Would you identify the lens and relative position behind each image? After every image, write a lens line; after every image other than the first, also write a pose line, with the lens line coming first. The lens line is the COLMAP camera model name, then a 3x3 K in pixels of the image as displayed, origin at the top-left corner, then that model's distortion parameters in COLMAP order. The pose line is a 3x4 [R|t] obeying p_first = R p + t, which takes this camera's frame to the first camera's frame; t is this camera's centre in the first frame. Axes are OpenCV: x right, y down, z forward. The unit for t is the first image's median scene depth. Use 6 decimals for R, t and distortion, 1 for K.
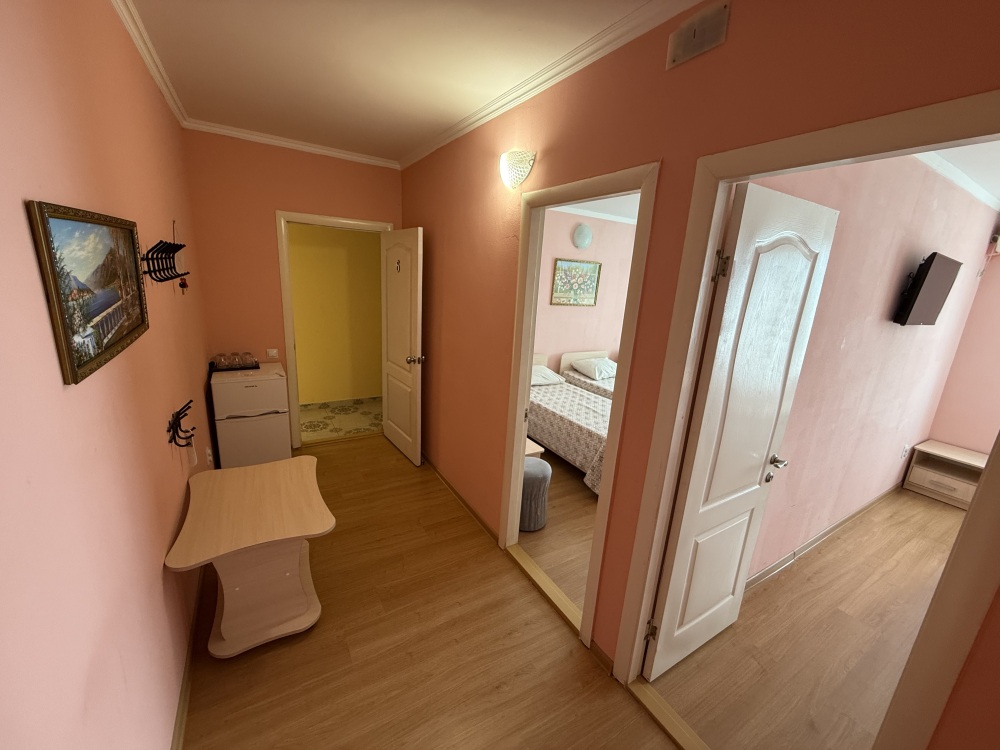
lens RADIAL K [[398.6, 0, 496.7], [0, 398.6, 374.6], [0, 0, 1]] dist [0.001199, 0.000067]
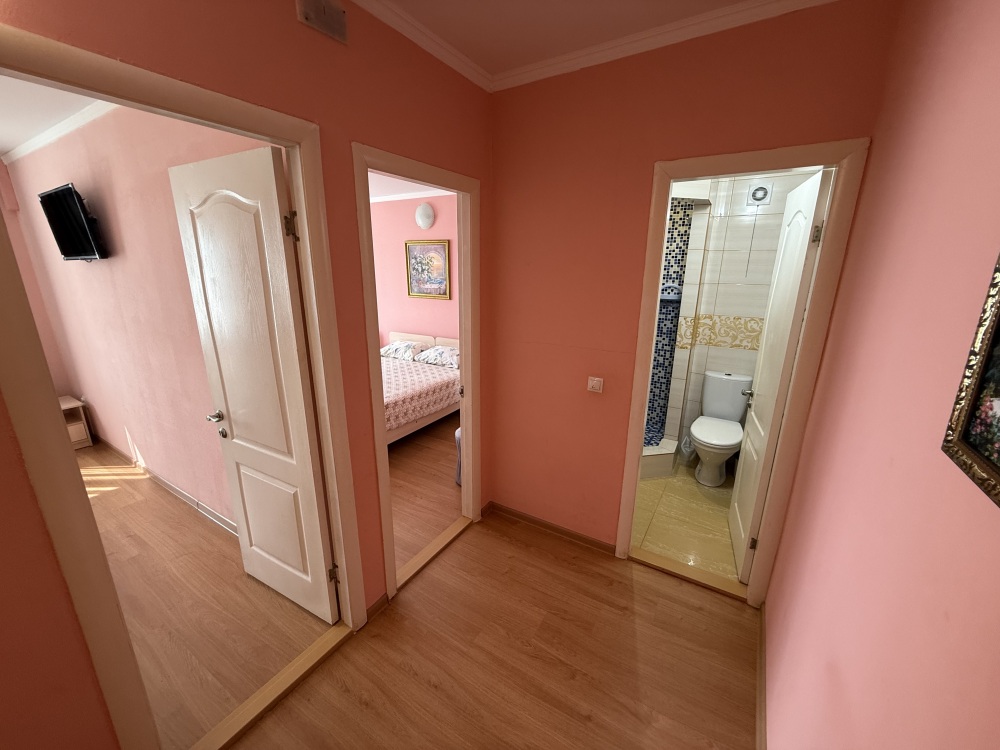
lens RADIAL K [[398.6, 0, 496.7], [0, 398.6, 374.6], [0, 0, 1]] dist [0.001199, 0.000067]
pose [[-0.456759, -0.296613, 0.838685, -0.547376], [0.186947, 0.889718, 0.416476, -0.214975], [-0.869725, 0.347018, -0.350936, 0.805302]]
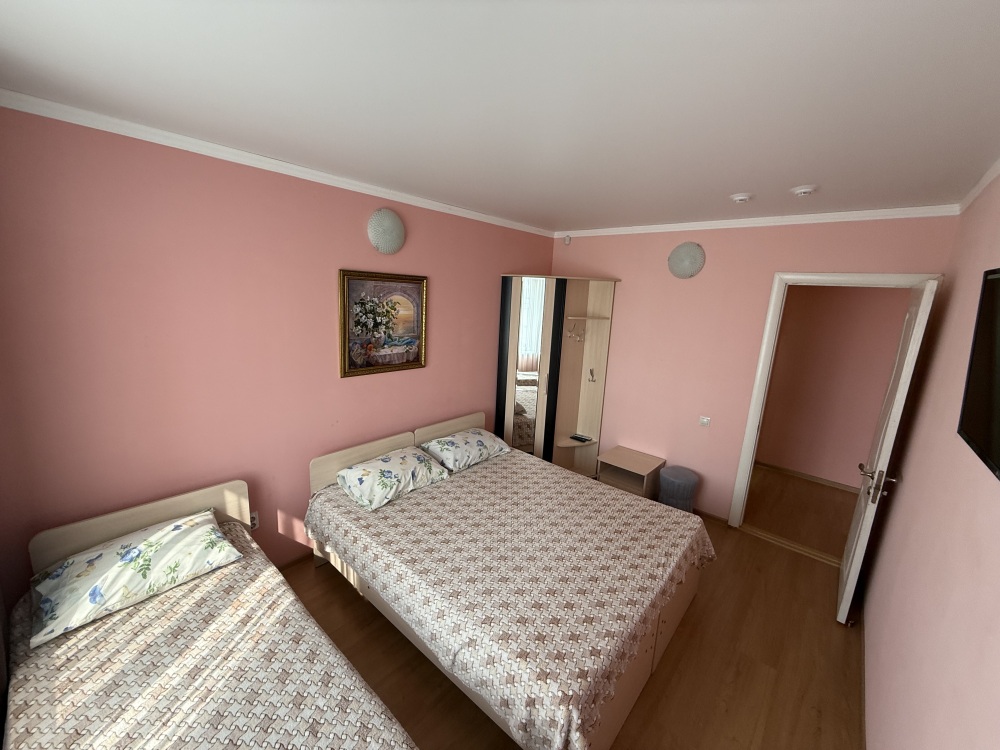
lens RADIAL K [[398.6, 0, 496.7], [0, 398.6, 374.6], [0, 0, 1]] dist [0.001199, 0.000067]
pose [[-0.949666, -0.046971, -0.309721, 2.020726], [-0.177969, 0.894542, 0.410026, -0.333128], [0.257800, 0.444509, -0.857876, 1.490587]]
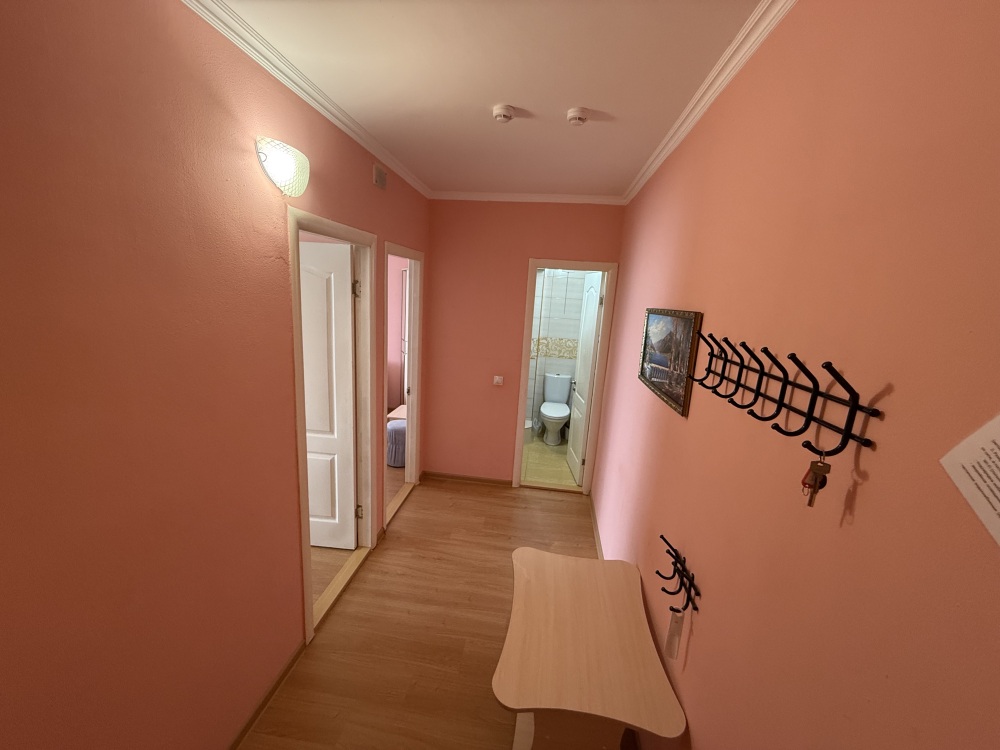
lens RADIAL K [[398.6, 0, 496.7], [0, 398.6, 374.6], [0, 0, 1]] dist [0.001199, 0.000067]
pose [[-0.780489, -0.235142, 0.579263, -0.796817], [0.046676, 0.902066, 0.429067, -0.485449], [-0.623425, 0.361920, -0.693077, 1.444023]]
